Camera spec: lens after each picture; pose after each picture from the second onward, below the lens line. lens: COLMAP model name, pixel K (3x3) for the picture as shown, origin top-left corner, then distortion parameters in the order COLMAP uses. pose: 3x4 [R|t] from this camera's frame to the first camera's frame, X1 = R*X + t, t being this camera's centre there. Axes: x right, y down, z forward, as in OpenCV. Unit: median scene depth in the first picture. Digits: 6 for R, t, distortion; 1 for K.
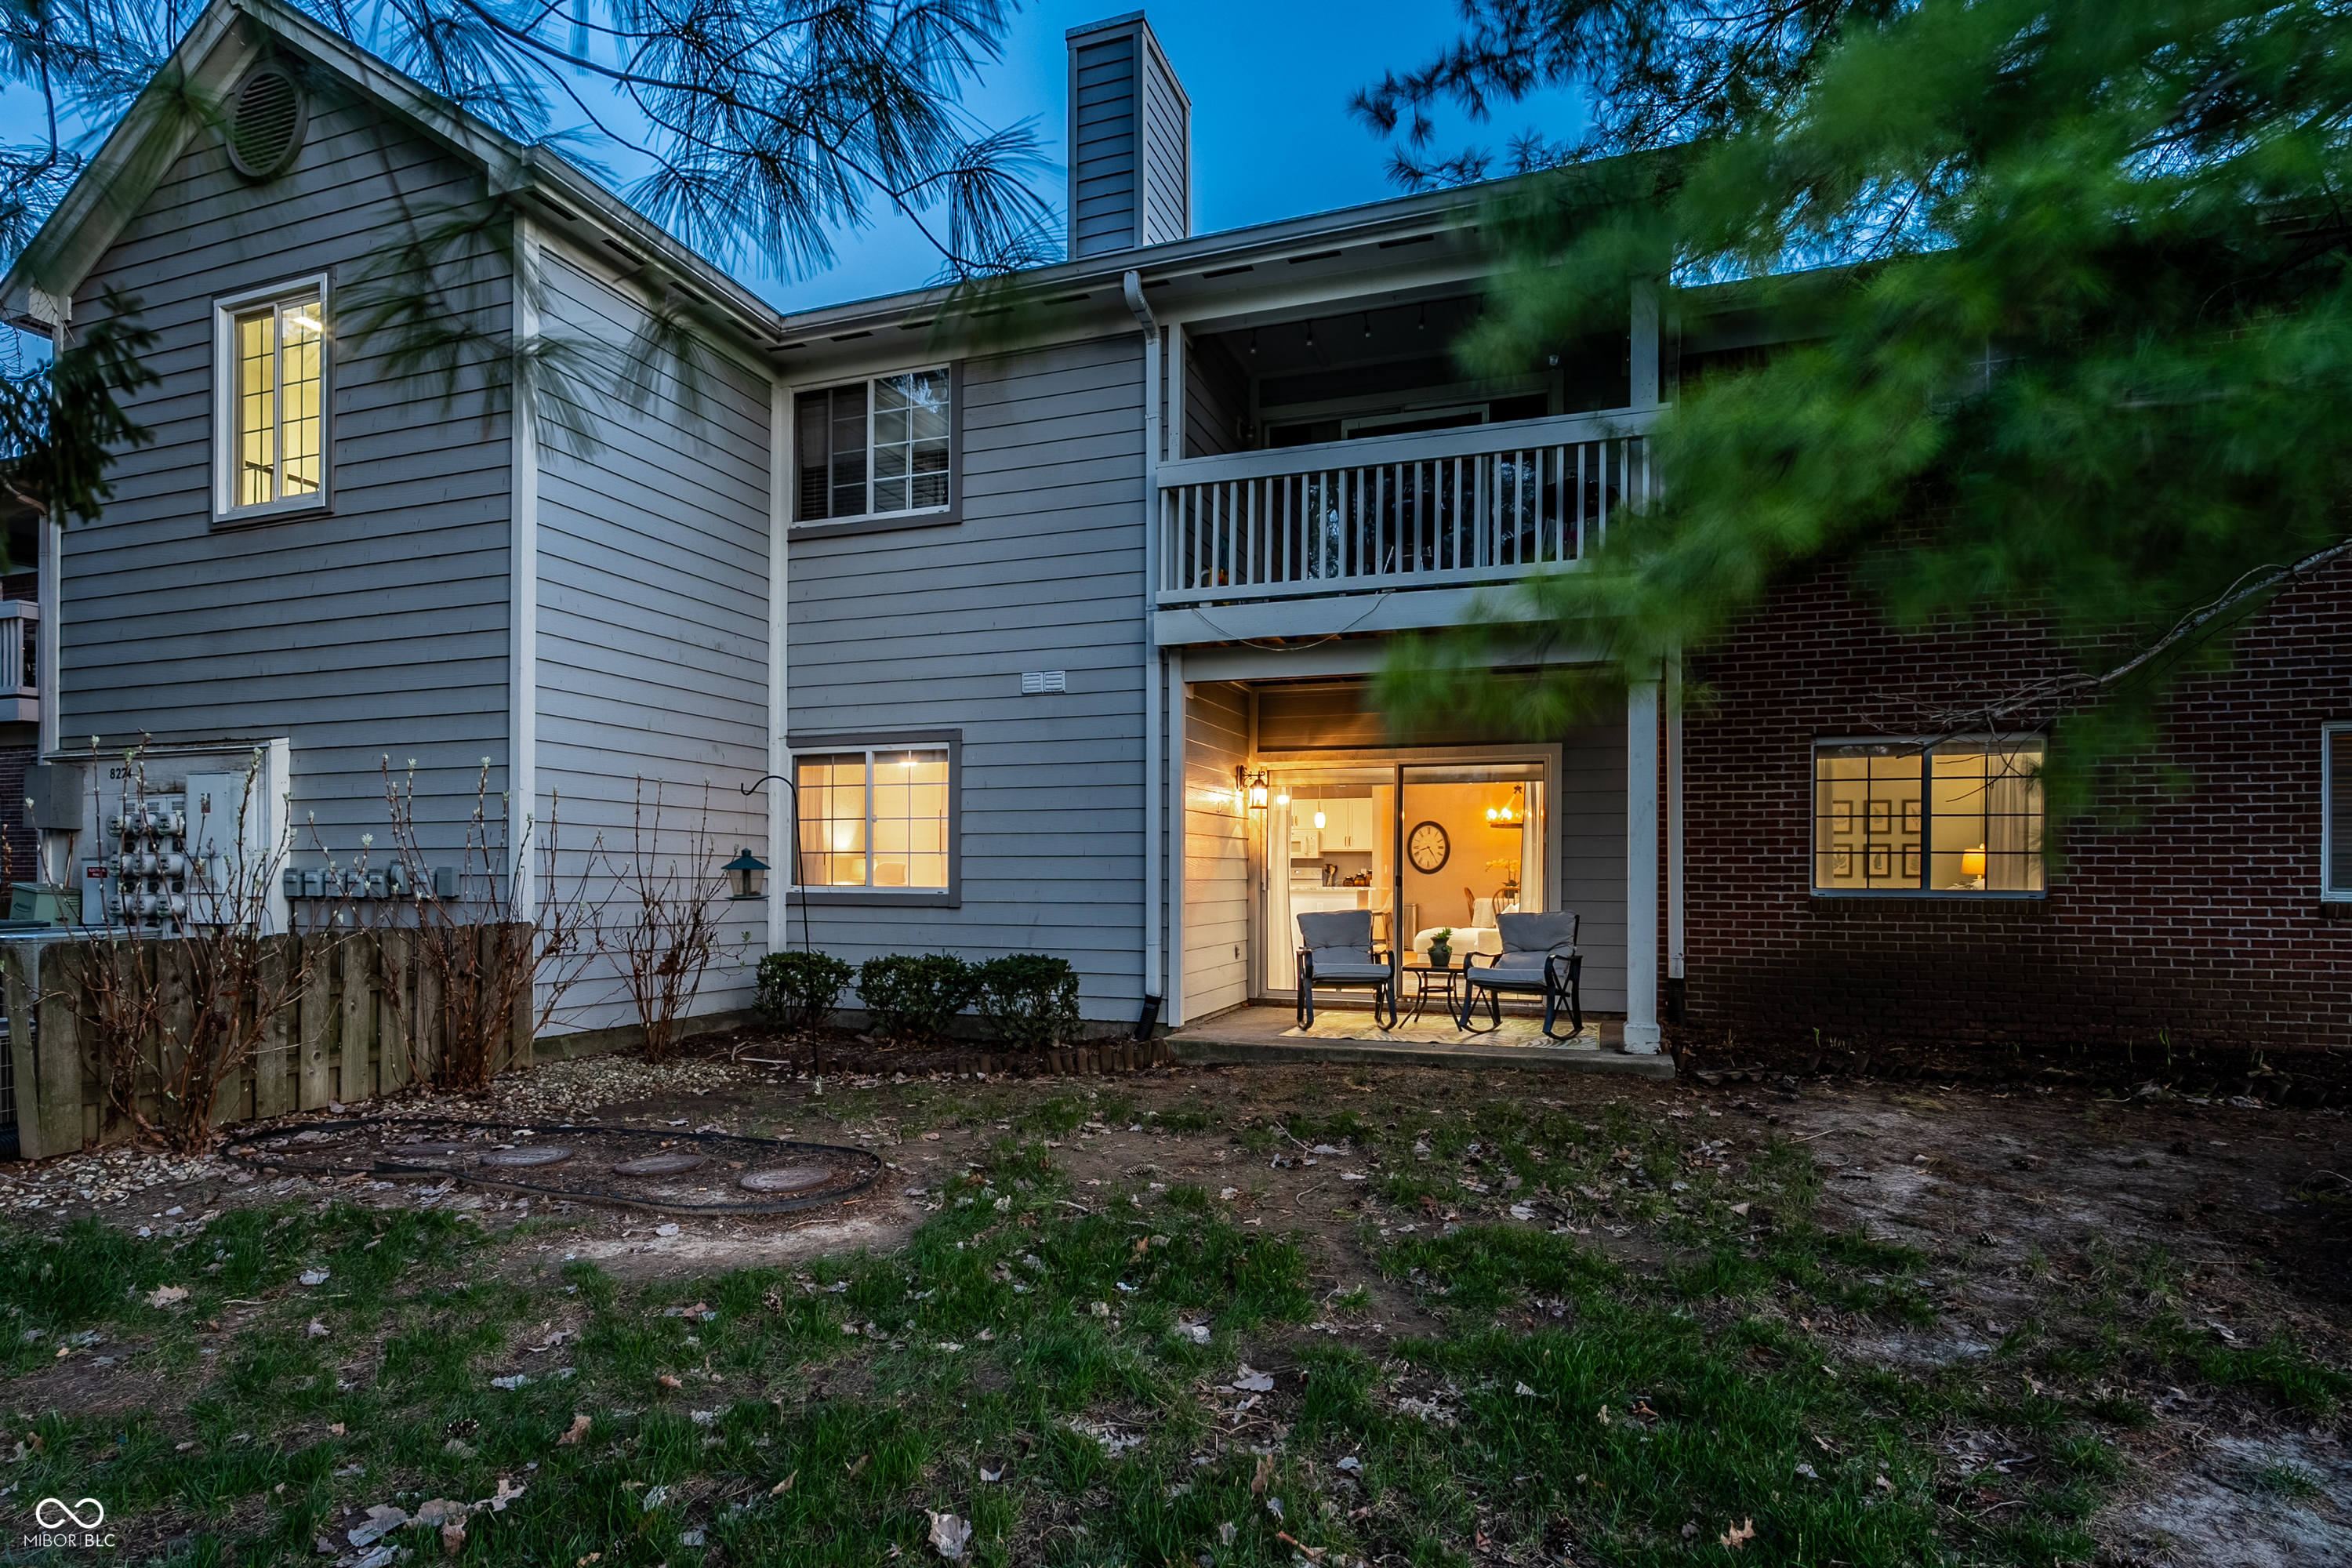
lens RADIAL K [[1223.7, 0, 1159.6], [0, 1223.7, 873.8], [0, 0, 1]] dist [-0.002198, 0.001015]
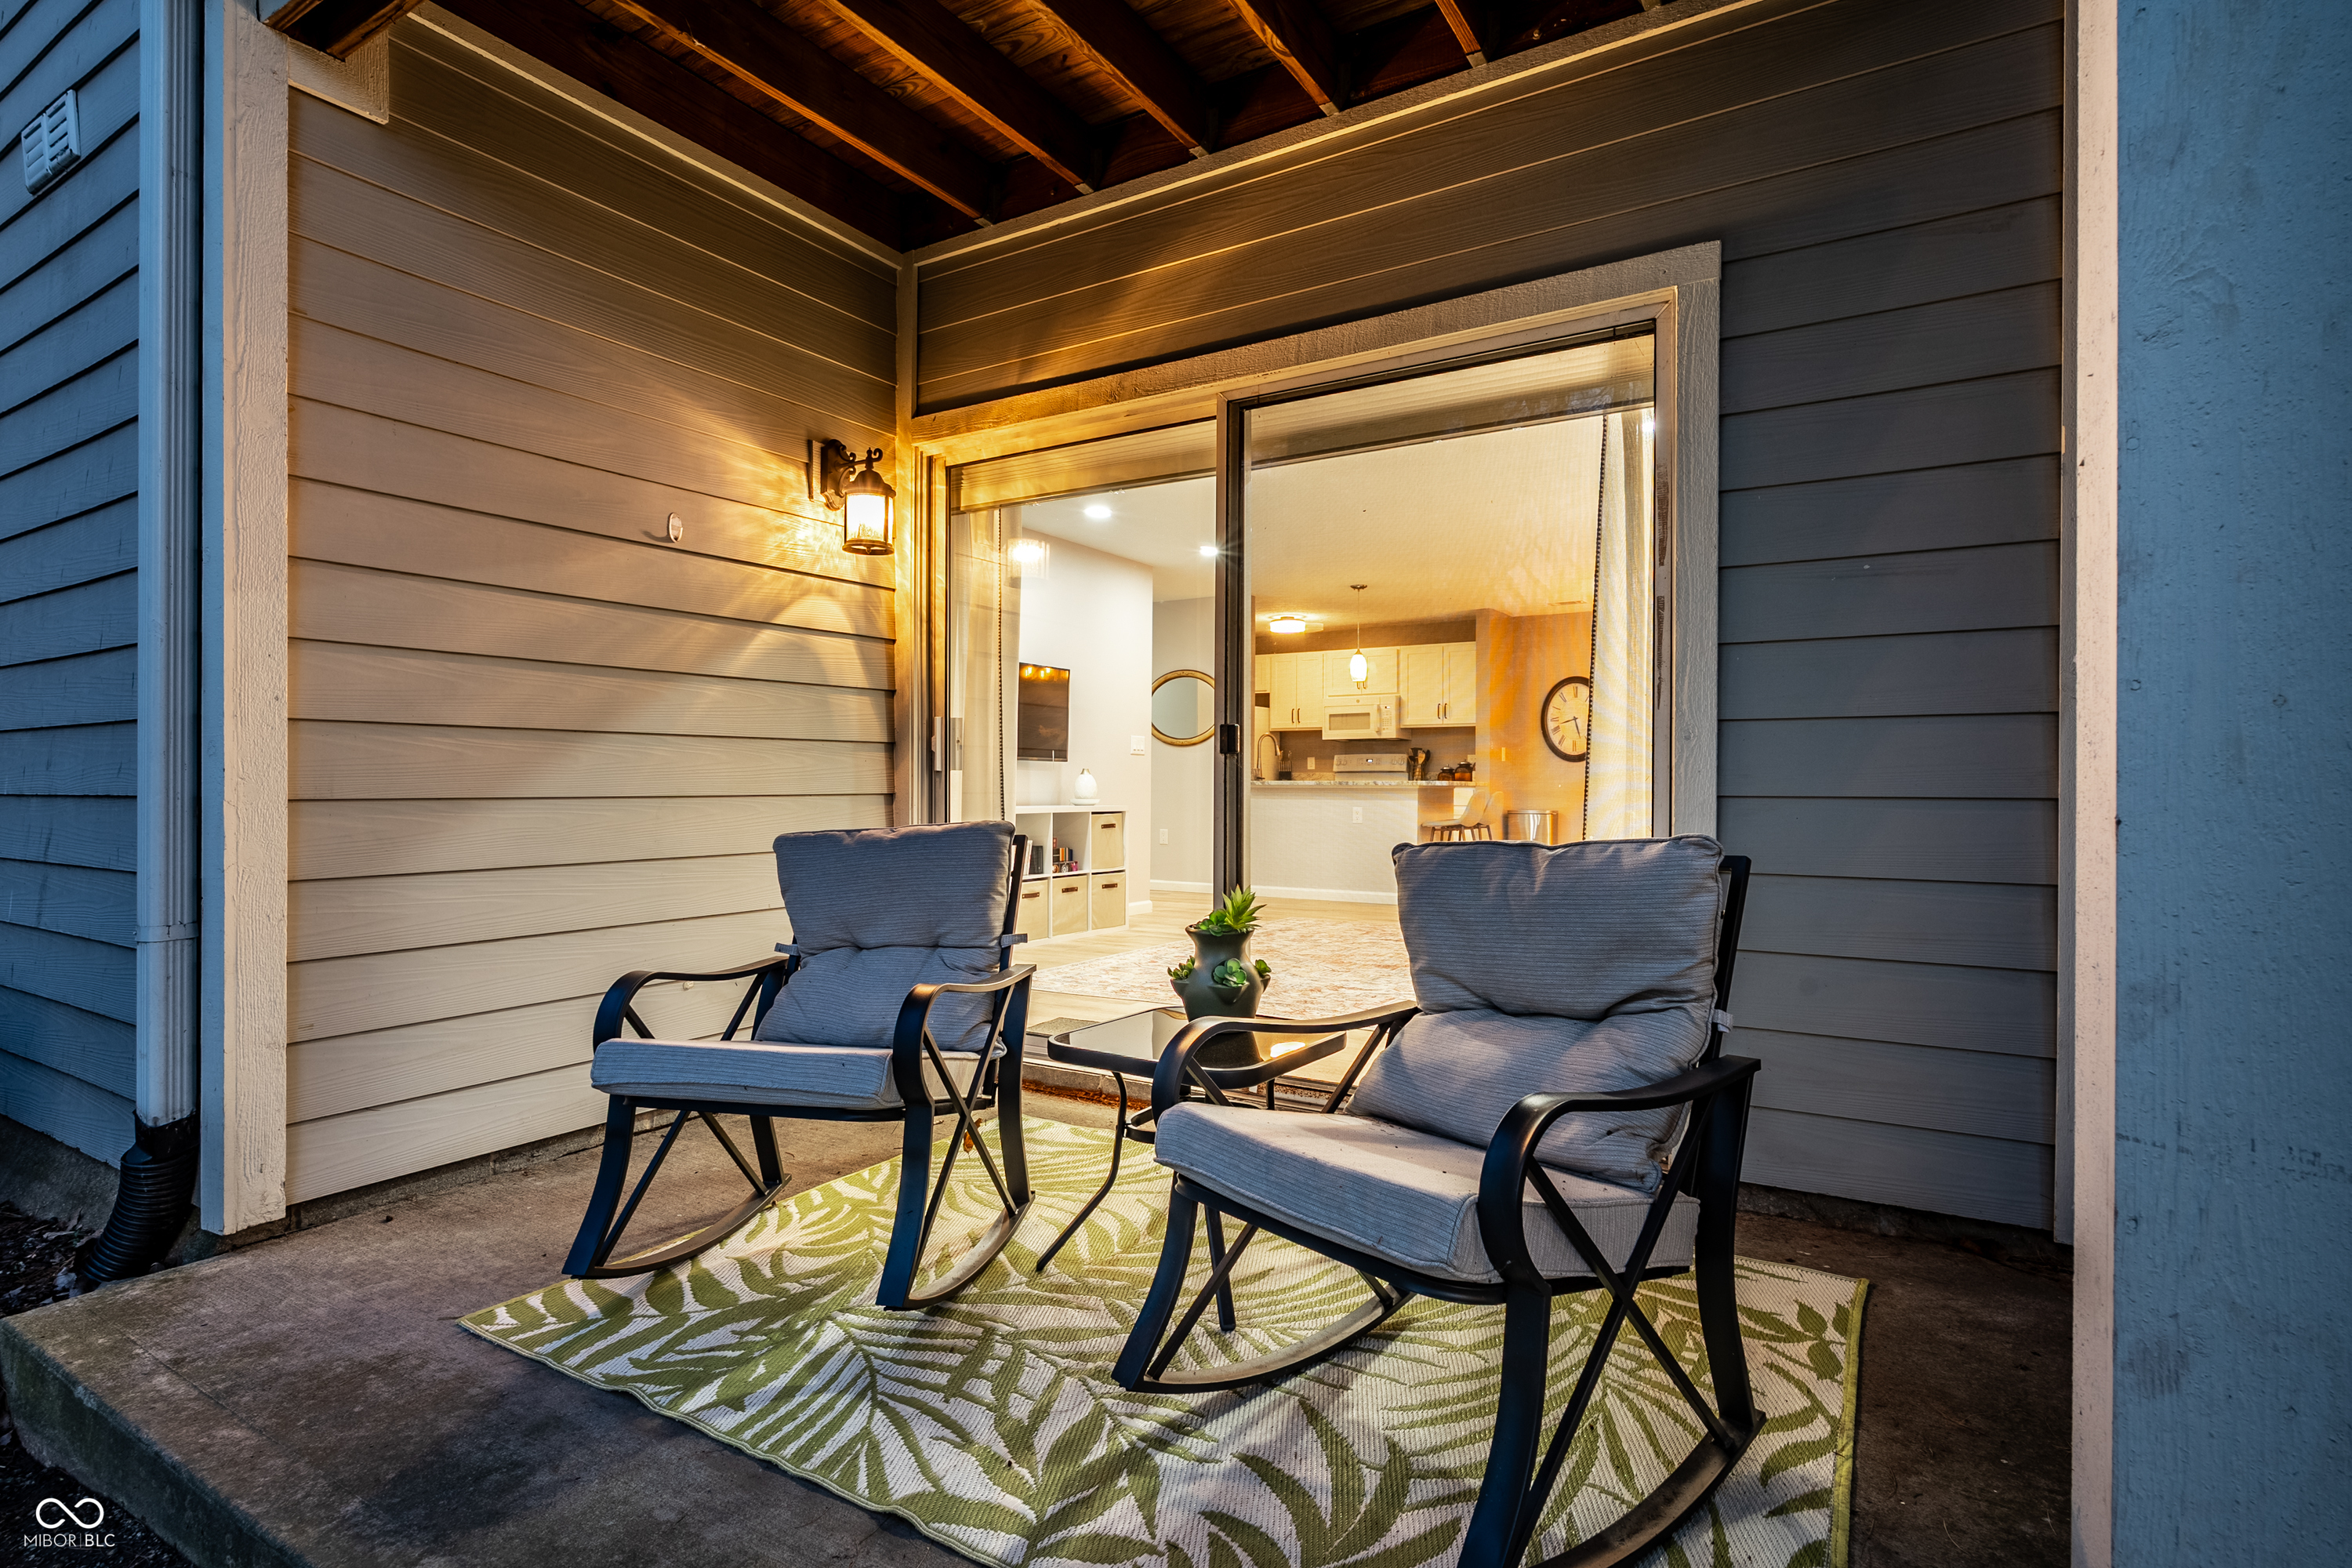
lens RADIAL K [[1158.1, 0, 1196.7], [0, 1158.1, 781.1], [0, 0, 1]] dist [-0.000576, -0.000671]
pose [[0.982045, -0.000157, -0.188648, 0.276414], [0.000021, 1.000000, -0.000723, 0.019939], [0.188648, 0.000706, 0.982045, 0.756220]]
